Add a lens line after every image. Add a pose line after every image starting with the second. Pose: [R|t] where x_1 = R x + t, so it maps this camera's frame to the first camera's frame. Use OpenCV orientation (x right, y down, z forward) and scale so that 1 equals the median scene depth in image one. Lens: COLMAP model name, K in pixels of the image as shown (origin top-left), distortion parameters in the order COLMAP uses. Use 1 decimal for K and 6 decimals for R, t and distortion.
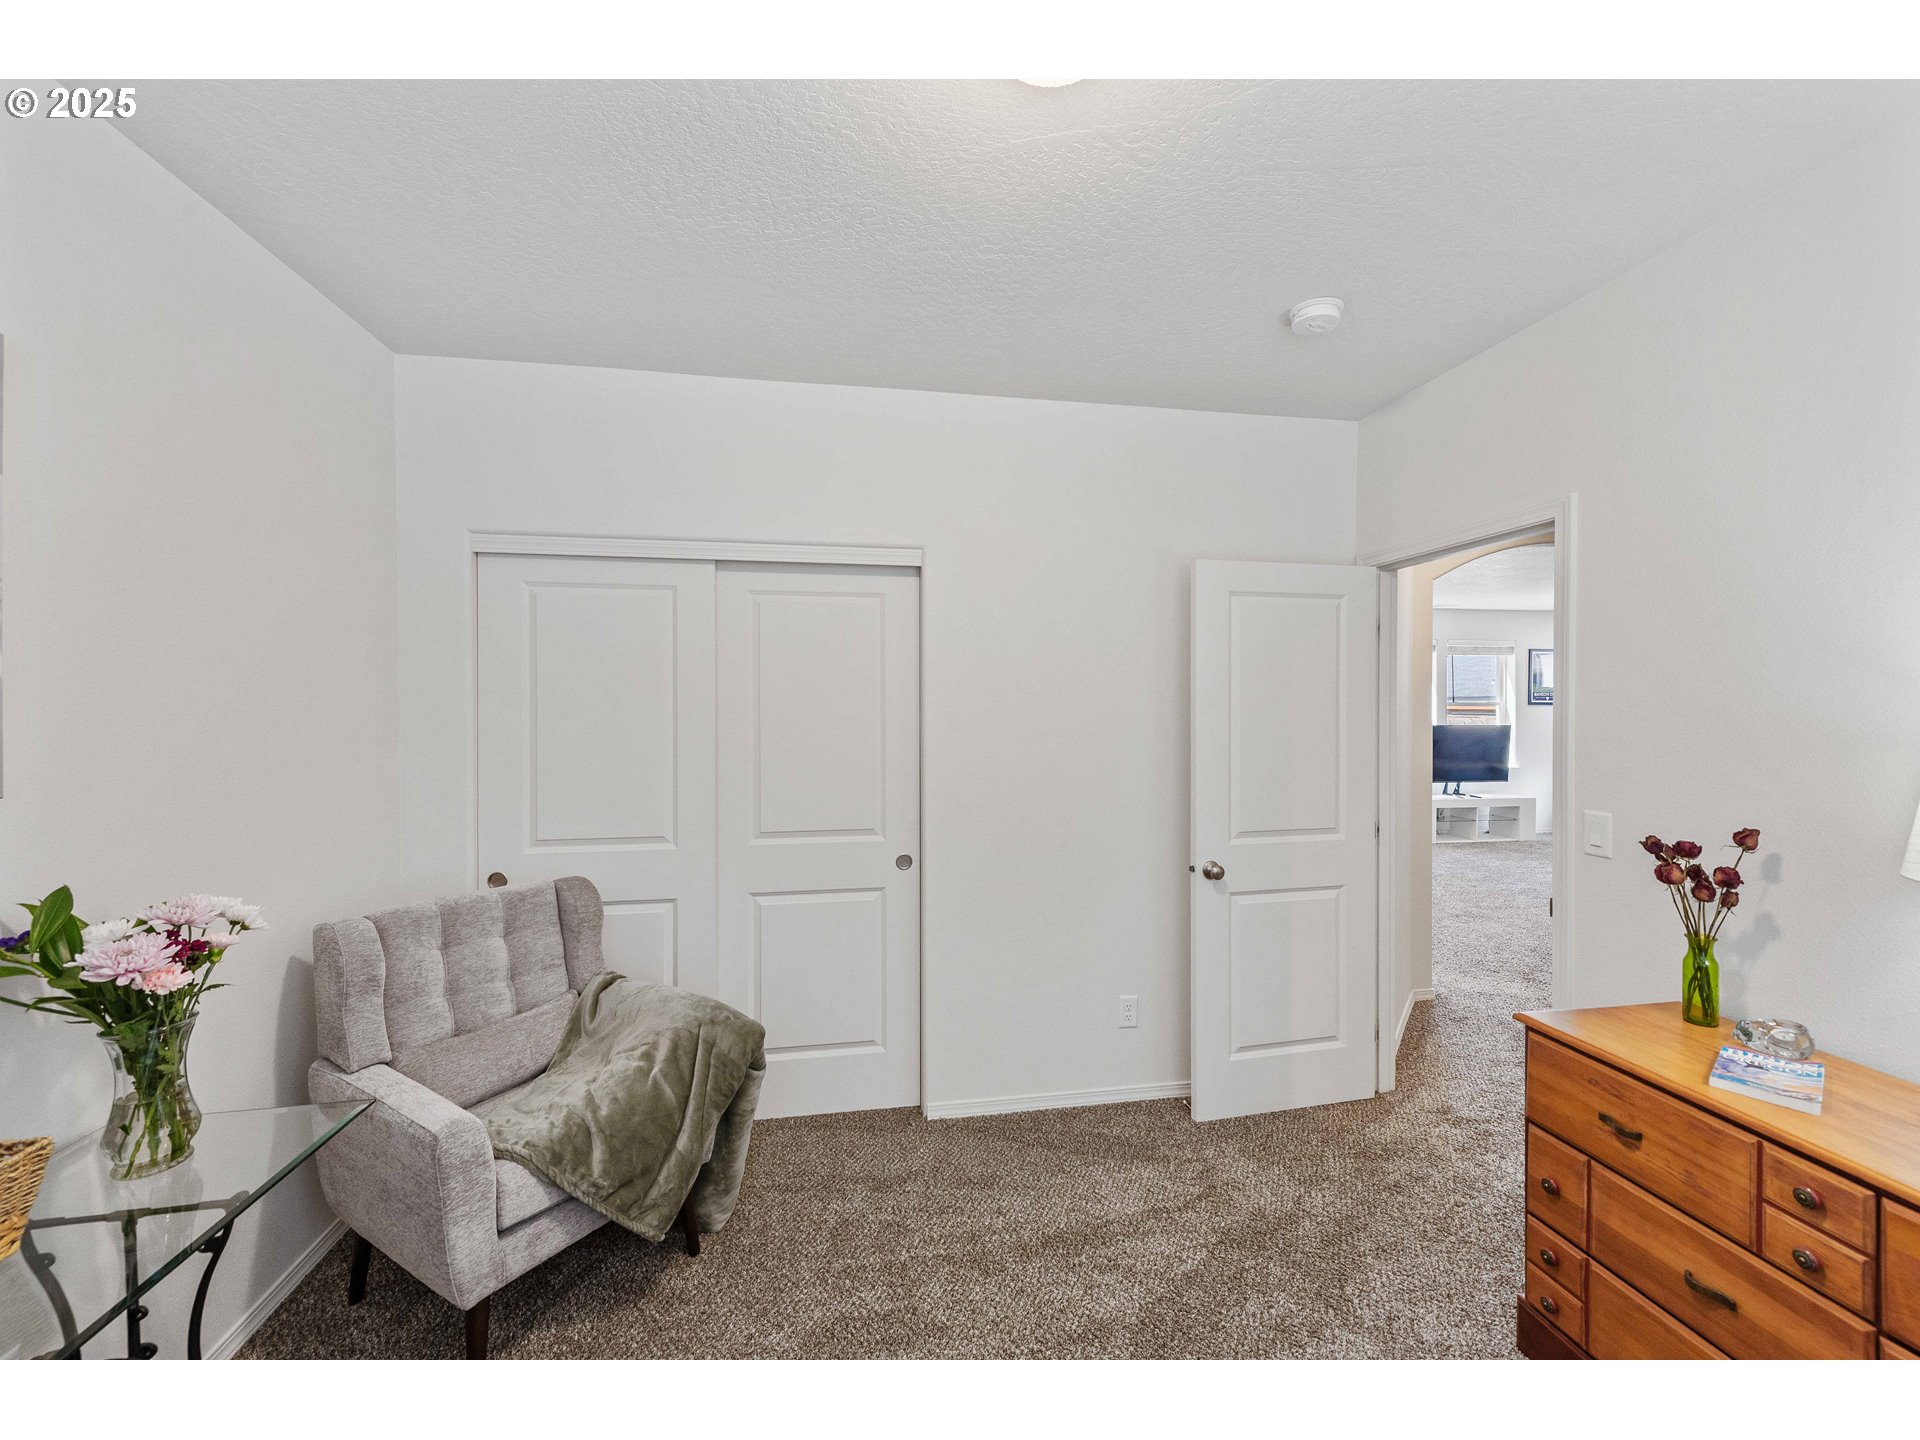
lens RADIAL K [[772.9, 0, 951.0], [0, 772.9, 721.6], [0, 0, 1]] dist [0.013049, -0.002870]
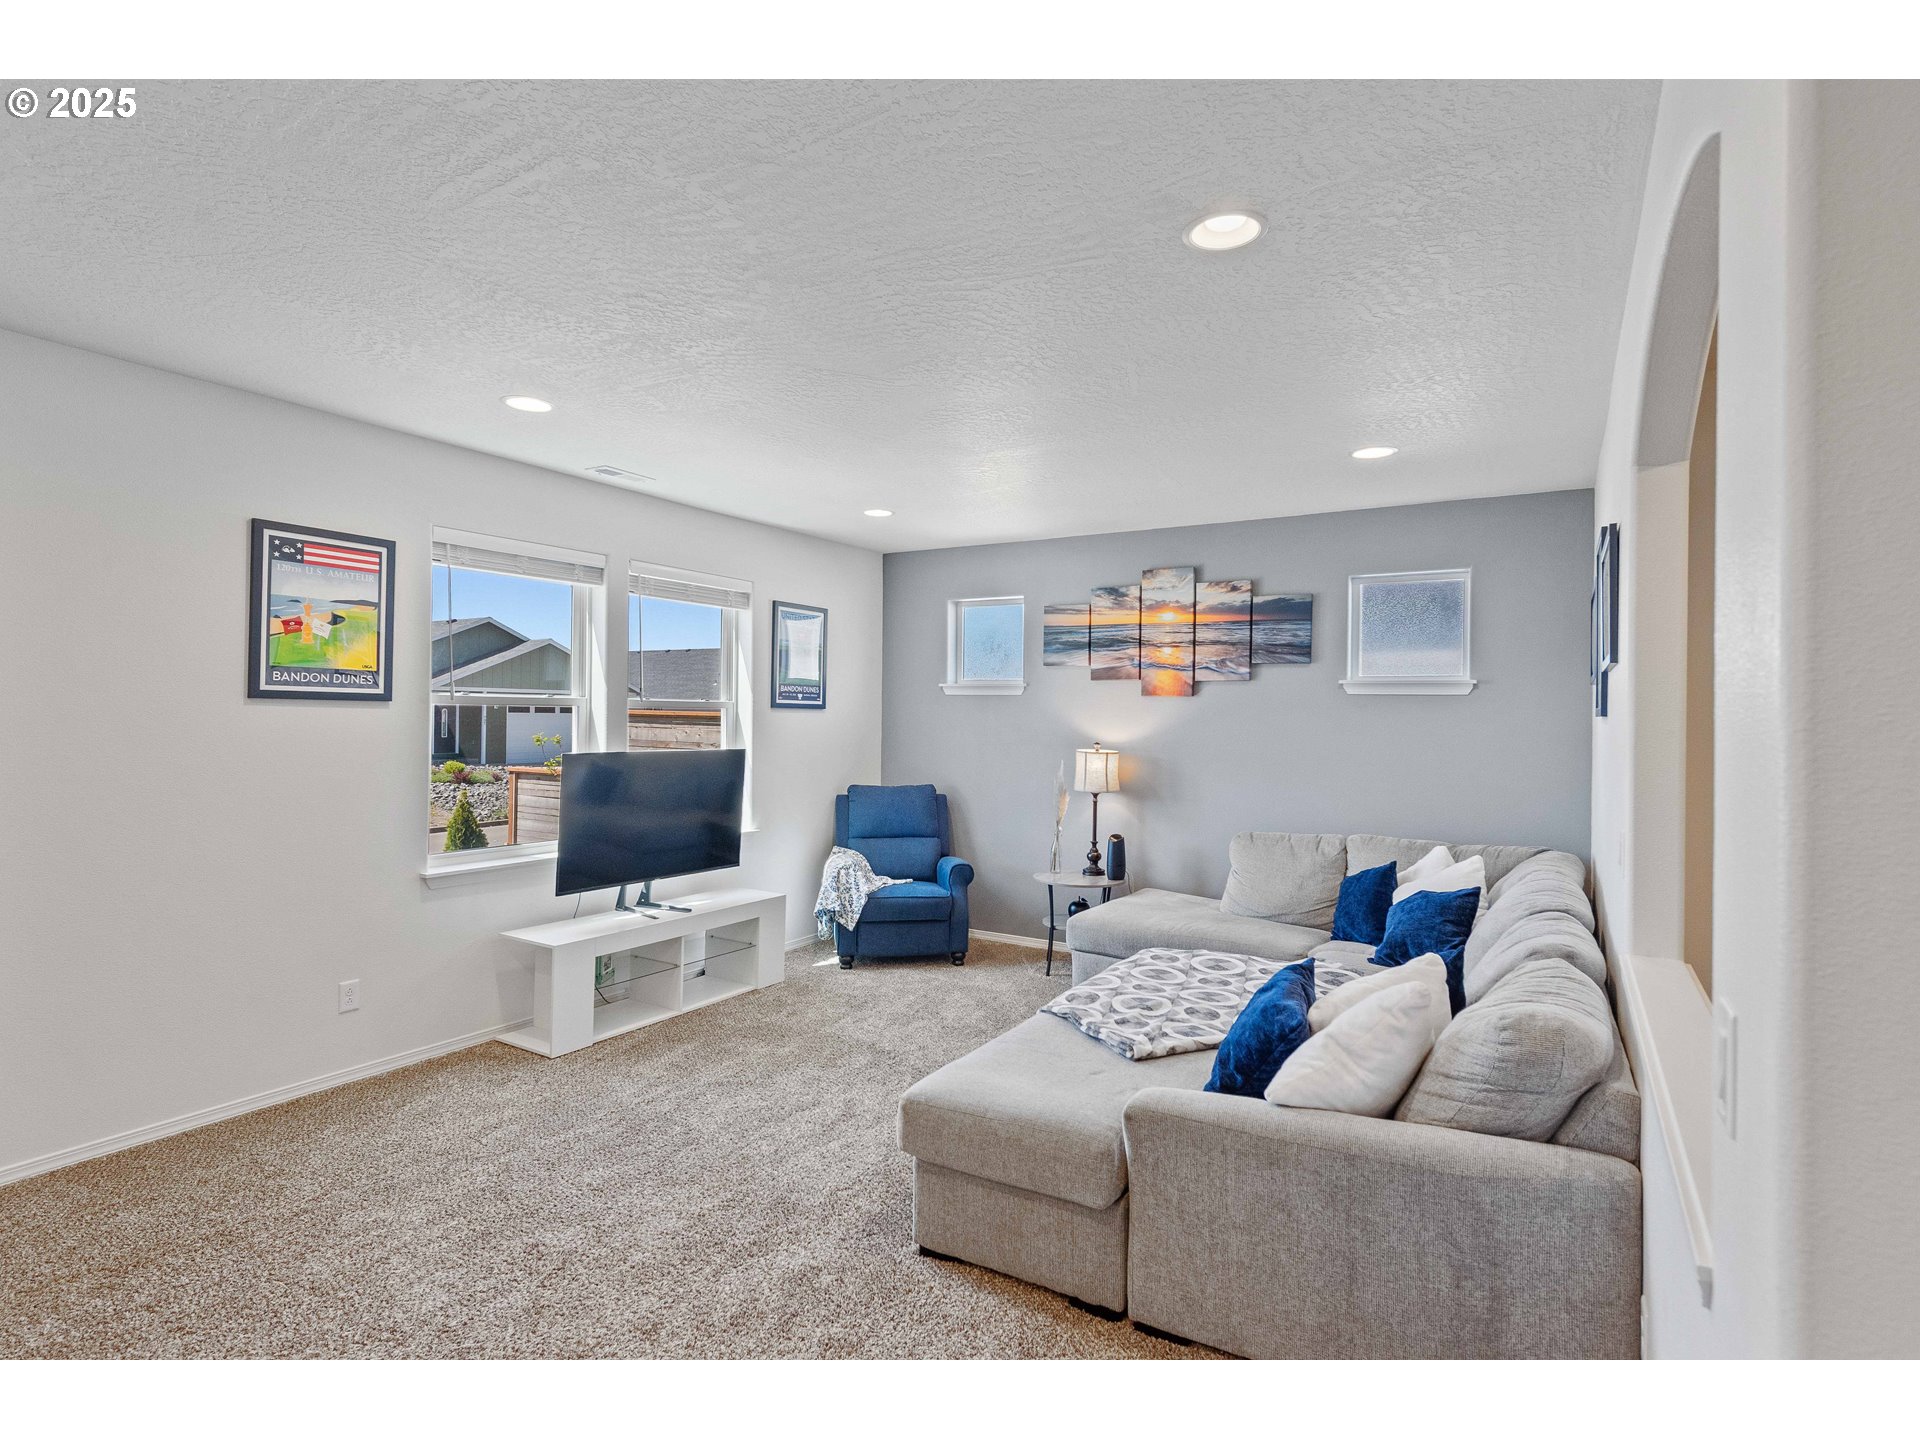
lens RADIAL K [[963.9, 0, 961.4], [0, 963.9, 716.5], [0, 0, 1]] dist [0.017826, -0.001036]
pose [[0.662677, 0.008265, 0.748859, 0.355546], [-0.002485, 0.999958, -0.008838, -0.010855], [-0.748901, 0.003995, 0.662670, 0.495981]]
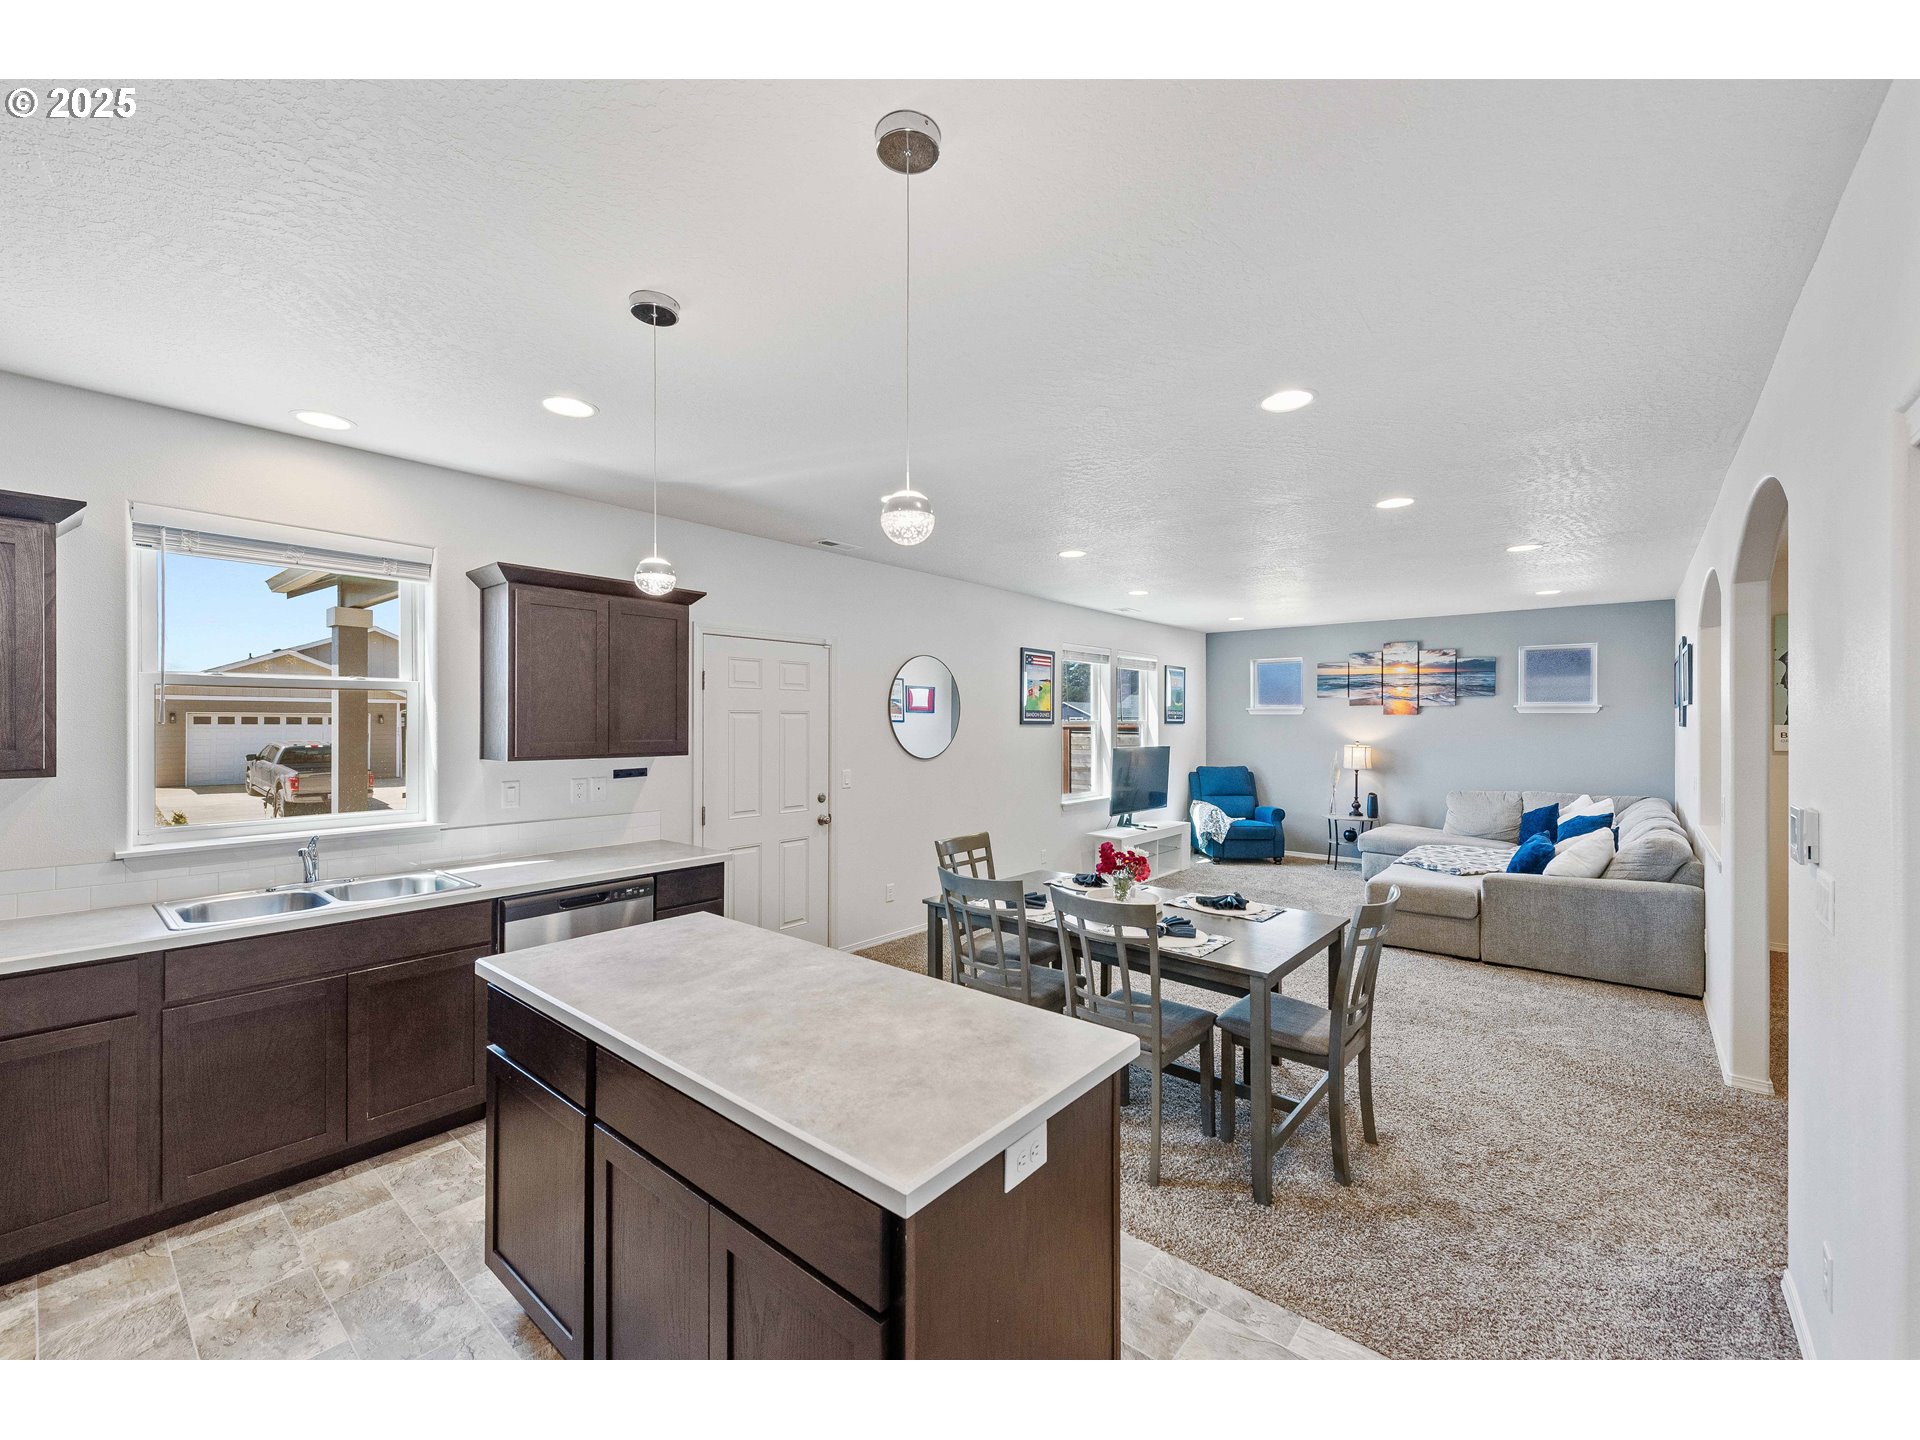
lens RADIAL K [[772.9, 0, 962.3], [0, 772.9, 721.4], [0, 0, 1]] dist [0.013049, -0.002870]
pose [[0.769324, 0.001335, 0.638858, -0.050325], [0.007393, 0.999912, -0.010992, -0.016328], [-0.638817, 0.013180, 0.769246, 0.446439]]
